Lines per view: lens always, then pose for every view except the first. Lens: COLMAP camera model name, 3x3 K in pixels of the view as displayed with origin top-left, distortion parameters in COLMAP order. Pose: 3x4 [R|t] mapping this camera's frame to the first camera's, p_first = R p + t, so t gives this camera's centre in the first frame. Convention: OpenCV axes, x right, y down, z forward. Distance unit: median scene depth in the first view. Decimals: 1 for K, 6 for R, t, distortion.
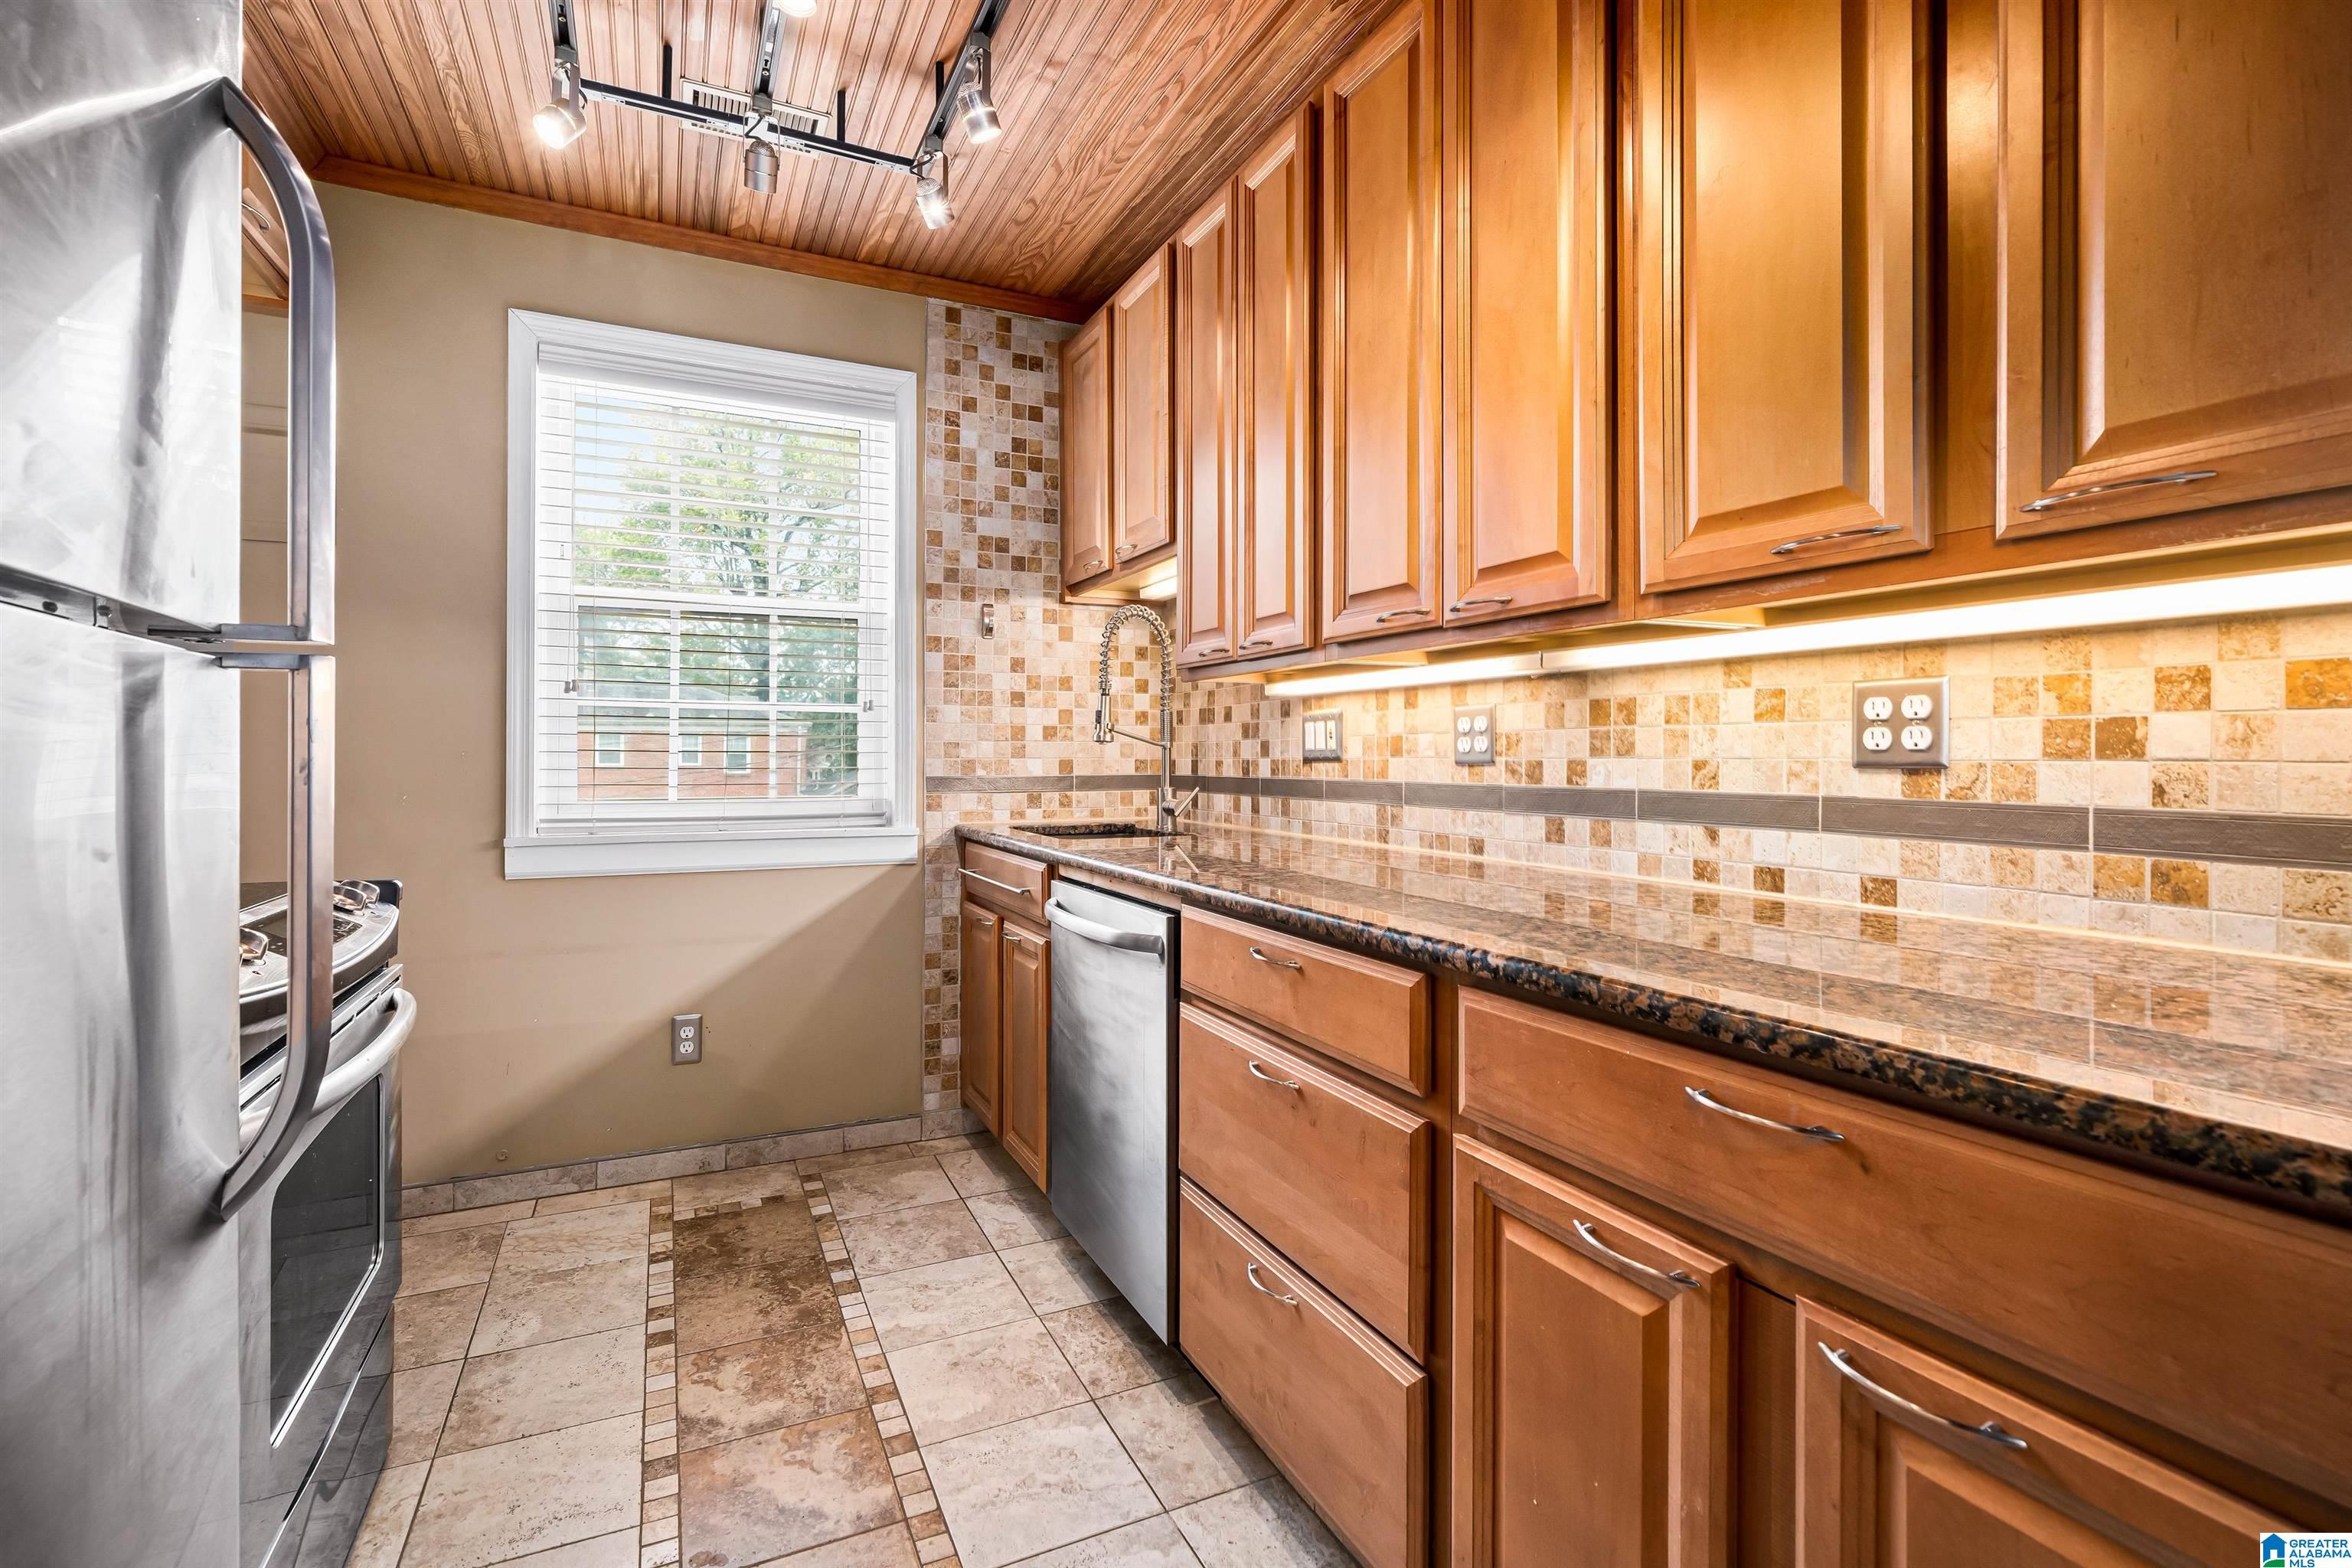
lens RADIAL K [[1083.7, 0, 1176.3], [0, 1083.7, 760.1], [0, 0, 1]] dist [0.001787, -0.000201]
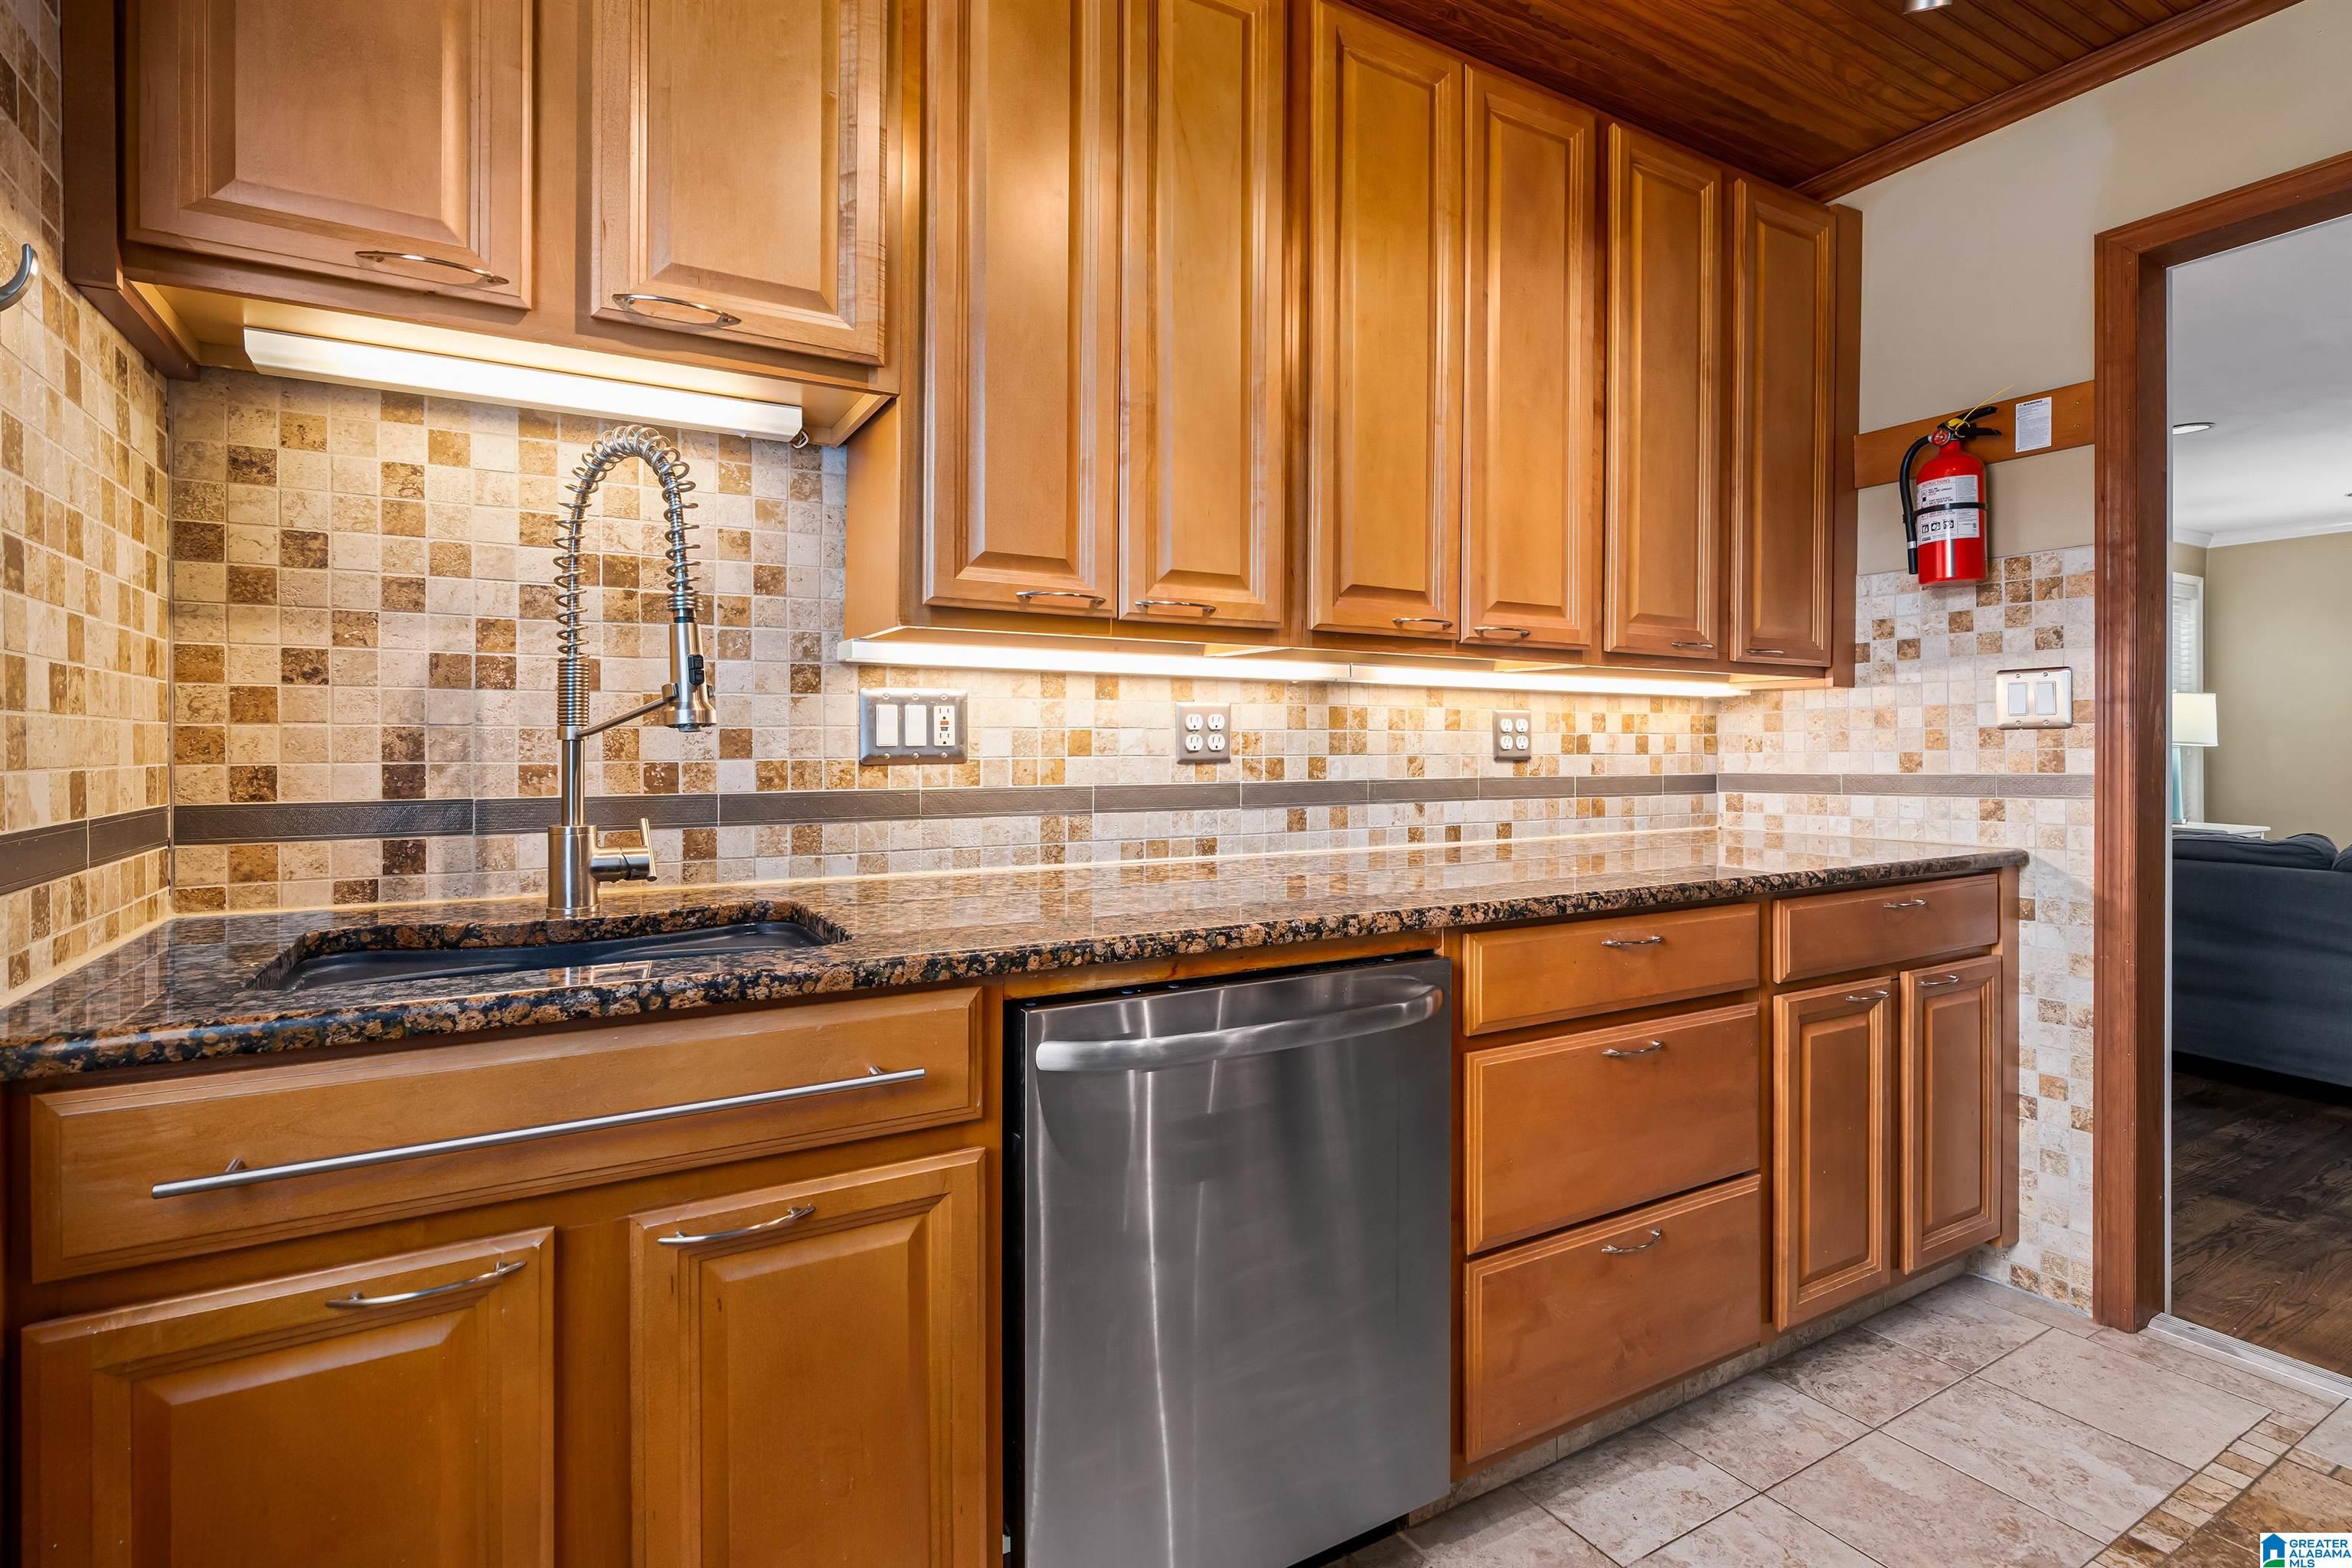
lens RADIAL K [[1083.7, 0, 1113.3], [0, 1083.7, 756.7], [0, 0, 1]] dist [0.001787, -0.000201]
pose [[-0.047510, -0.009237, 0.998828, -0.785440], [0.004136, 0.999947, 0.009444, -0.012511], [-0.998862, 0.004580, -0.047470, 1.273897]]
